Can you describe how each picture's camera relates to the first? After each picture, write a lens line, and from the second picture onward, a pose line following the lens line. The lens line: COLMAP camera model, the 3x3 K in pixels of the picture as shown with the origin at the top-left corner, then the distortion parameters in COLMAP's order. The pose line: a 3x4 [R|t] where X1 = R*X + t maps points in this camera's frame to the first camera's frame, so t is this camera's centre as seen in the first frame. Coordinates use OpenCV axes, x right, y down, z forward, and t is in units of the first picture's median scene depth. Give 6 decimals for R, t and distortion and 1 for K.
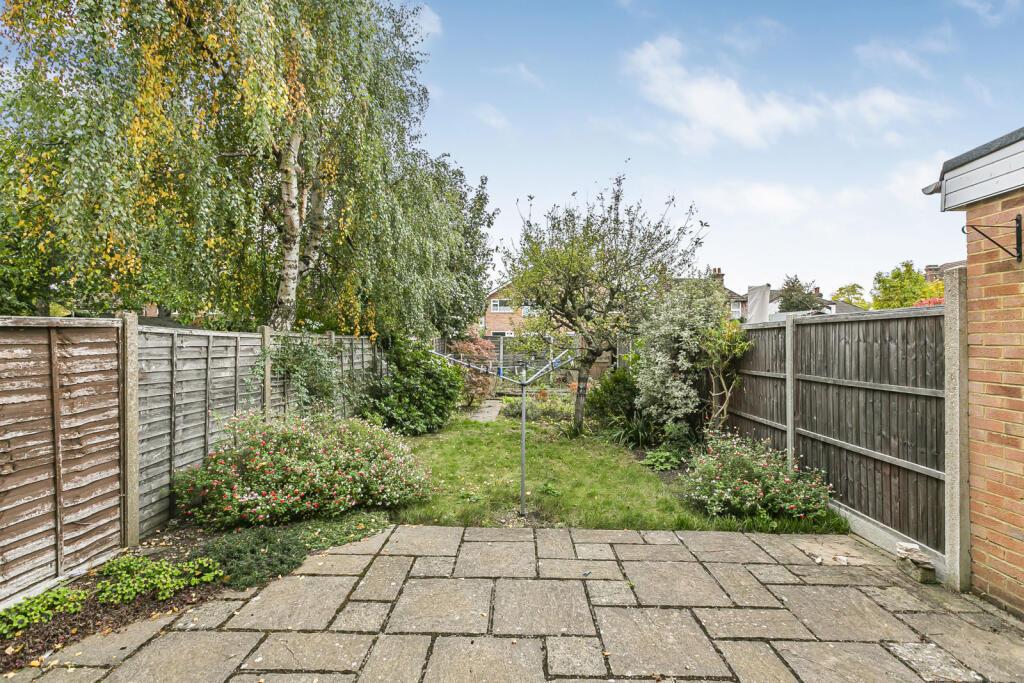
lens RADIAL K [[461.6, 0, 520.4], [0, 461.6, 337.7], [0, 0, 1]] dist [0.003244, -0.001991]
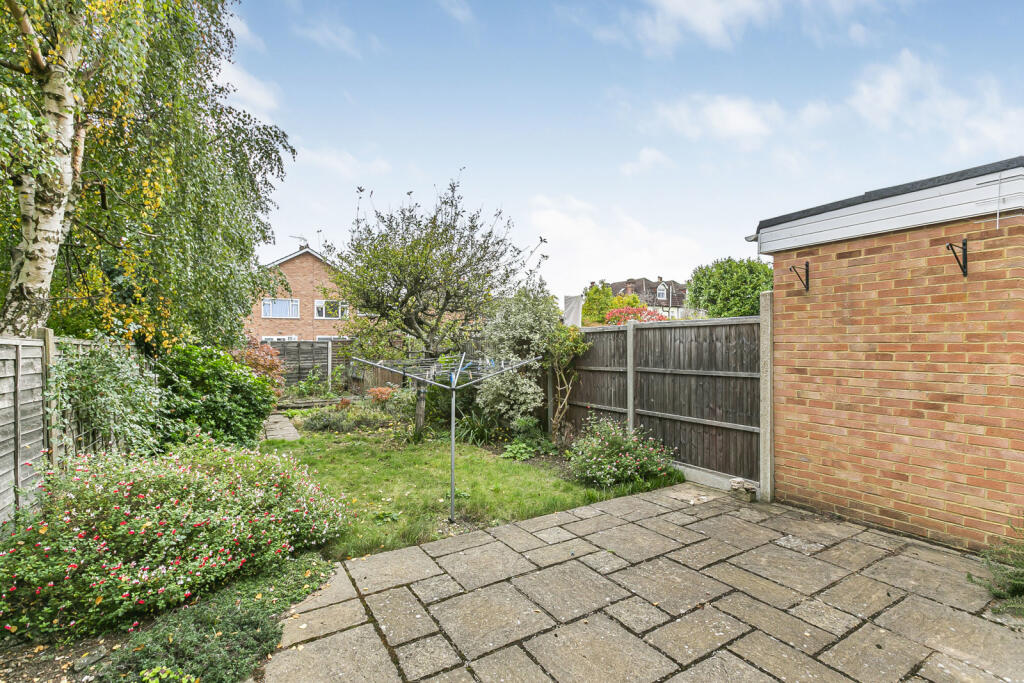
lens RADIAL K [[461.6, 0, 521.8], [0, 461.6, 347.2], [0, 0, 1]] dist [0.003244, -0.001991]
pose [[0.848977, -0.017895, 0.528127, -0.452202], [0.010429, 0.999799, 0.017112, -0.003146], [-0.528327, -0.009020, 0.848993, 0.107447]]
